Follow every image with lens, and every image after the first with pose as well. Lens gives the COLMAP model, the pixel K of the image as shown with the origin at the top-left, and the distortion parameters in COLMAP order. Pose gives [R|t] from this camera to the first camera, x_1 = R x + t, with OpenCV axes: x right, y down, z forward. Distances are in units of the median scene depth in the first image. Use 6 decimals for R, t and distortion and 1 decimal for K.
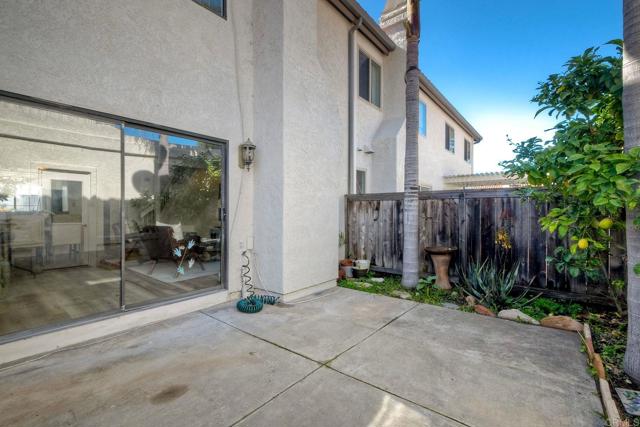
lens RADIAL K [[290.6, 0, 322.5], [0, 290.6, 212.8], [0, 0, 1]] dist [0.009738, 0.001813]
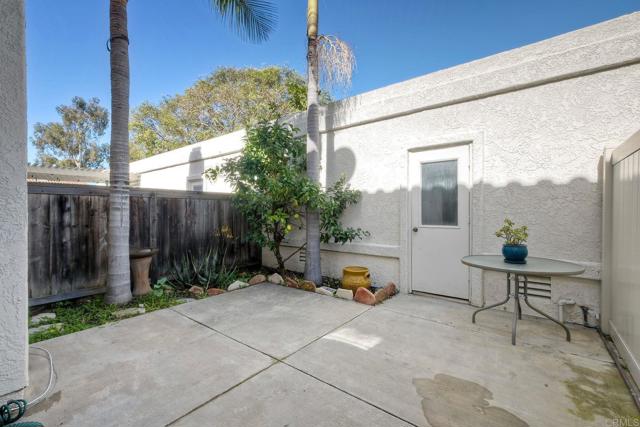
lens RADIAL K [[290.6, 0, 318.7], [0, 290.6, 212.7], [0, 0, 1]] dist [0.009738, 0.001813]
pose [[-0.018189, -0.004743, 0.999823, -0.761067], [0.005924, 0.999971, 0.004852, 0.000852], [-0.999817, 0.006011, -0.018160, 0.660591]]
